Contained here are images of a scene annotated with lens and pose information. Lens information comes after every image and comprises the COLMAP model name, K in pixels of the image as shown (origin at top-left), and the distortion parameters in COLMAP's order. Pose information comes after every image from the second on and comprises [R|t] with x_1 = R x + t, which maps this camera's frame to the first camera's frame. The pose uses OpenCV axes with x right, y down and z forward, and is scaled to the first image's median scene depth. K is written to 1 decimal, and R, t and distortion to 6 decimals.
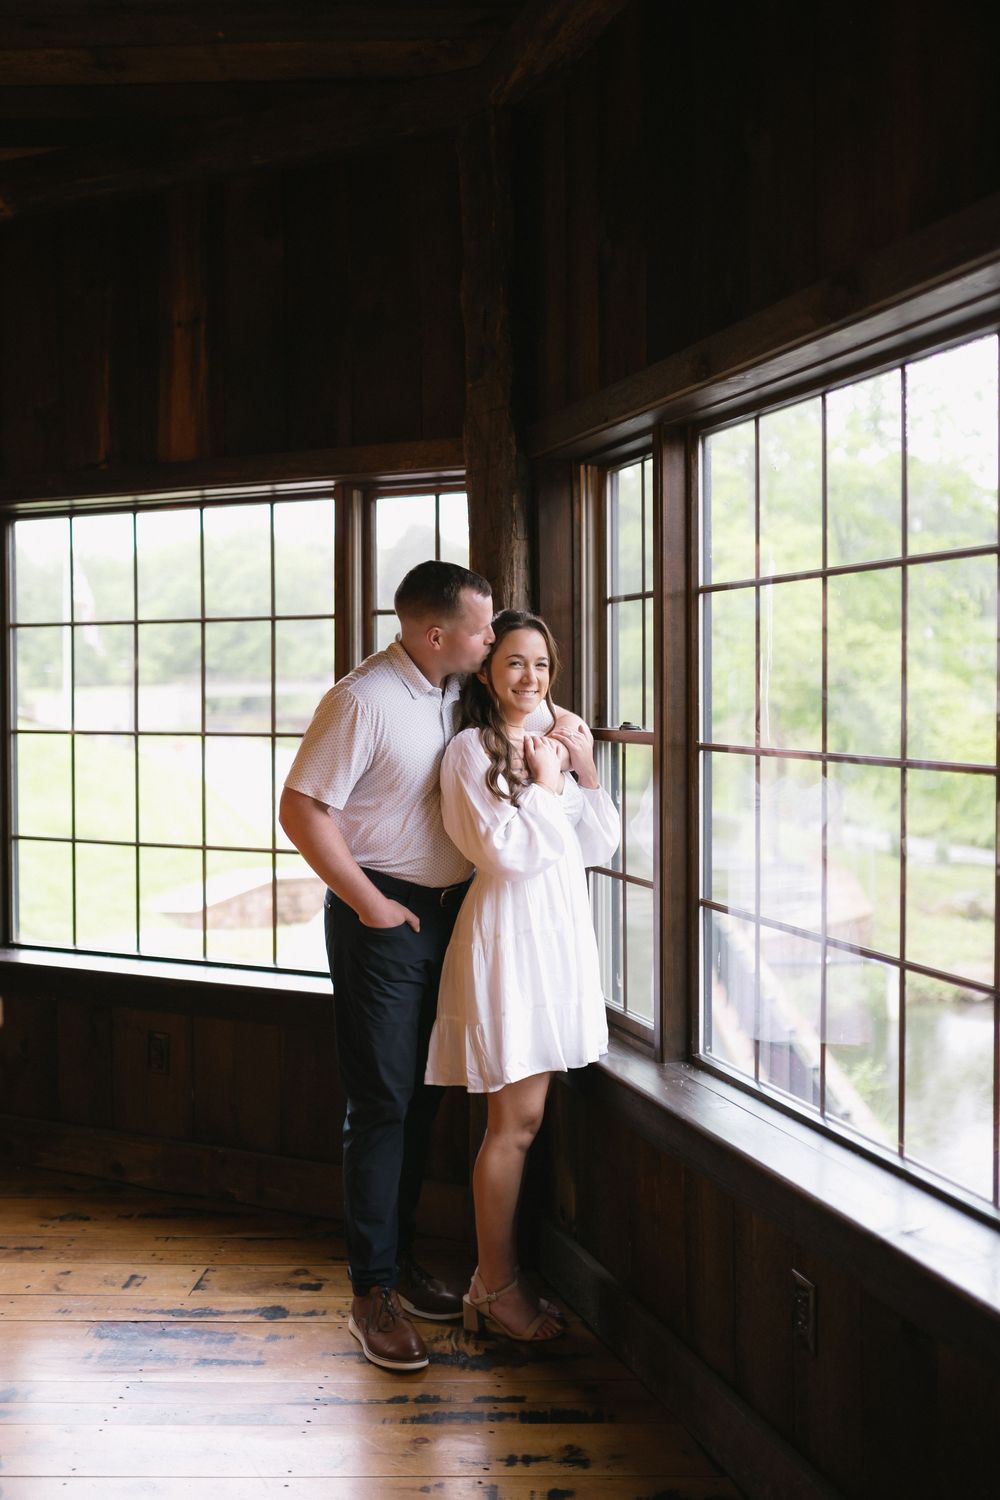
lens RADIAL K [[1408.1, 0, 500.0], [0, 1408.1, 750.0], [0, 0, 1]] dist [0.000775, 0.002677]
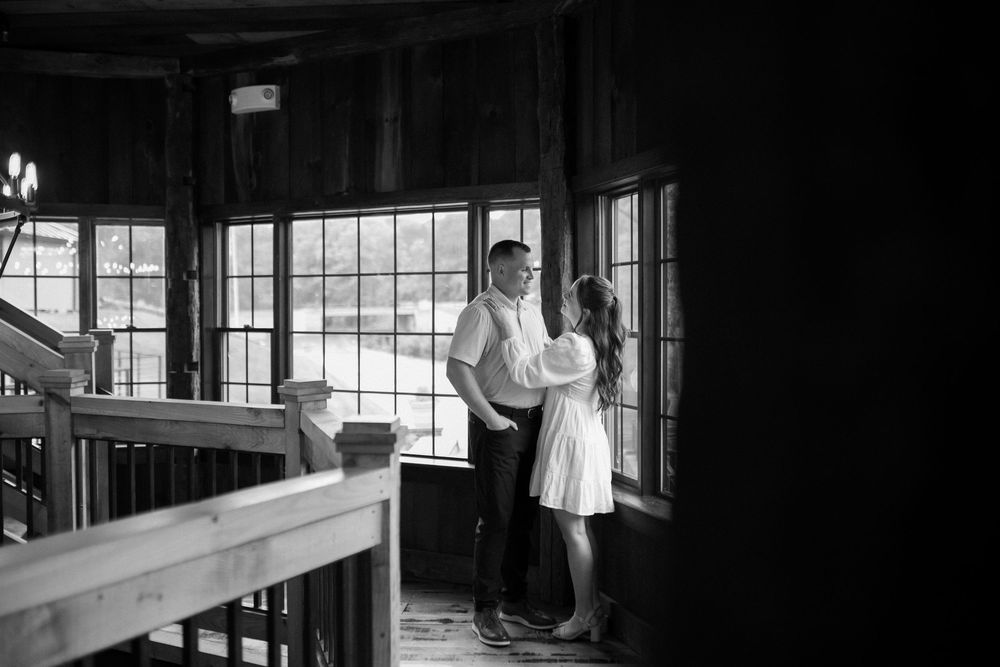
lens RADIAL K [[938.7, 0, 478.2], [0, 938.7, 343.0], [0, 0, 1]] dist [0.000775, 0.002677]
pose [[0.999399, 0.003907, -0.034458, -0.065106], [-0.004244, 0.999944, -0.009713, 0.015751], [0.034418, 0.009854, 0.999359, -0.310854]]
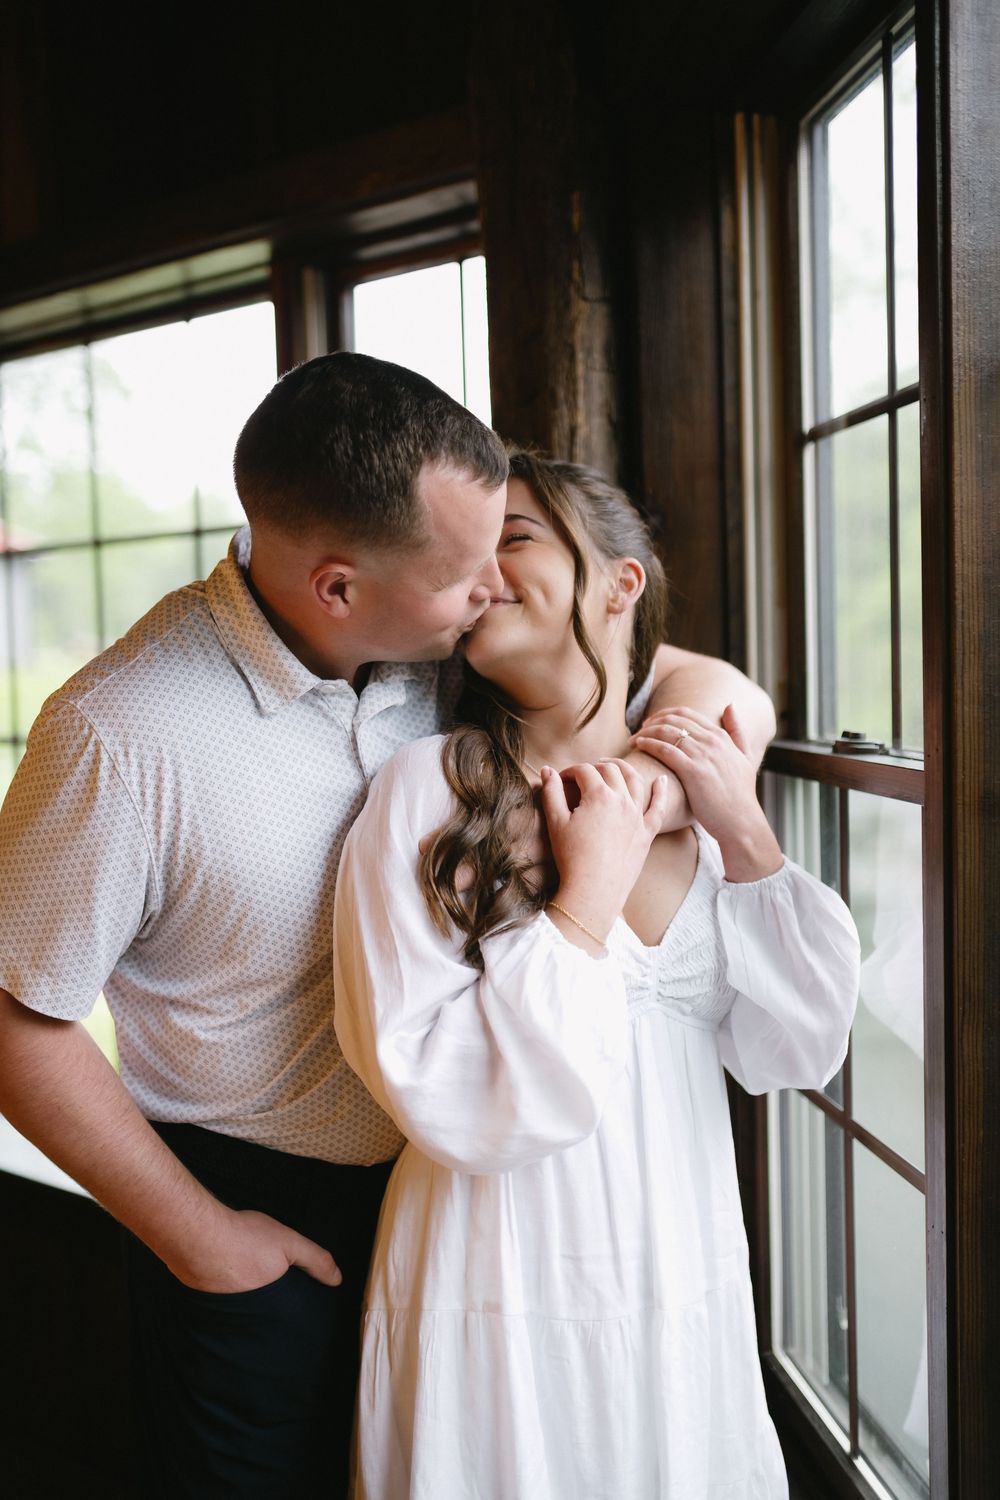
lens RADIAL K [[1408.1, 0, 500.0], [0, 1408.1, 750.0], [0, 0, 1]] dist [0.000775, 0.002677]
pose [[0.984909, -0.011111, -0.172716, 0.058684], [0.015212, 0.999633, 0.022438, -0.023718], [0.172404, -0.024726, 0.984716, 0.570898]]
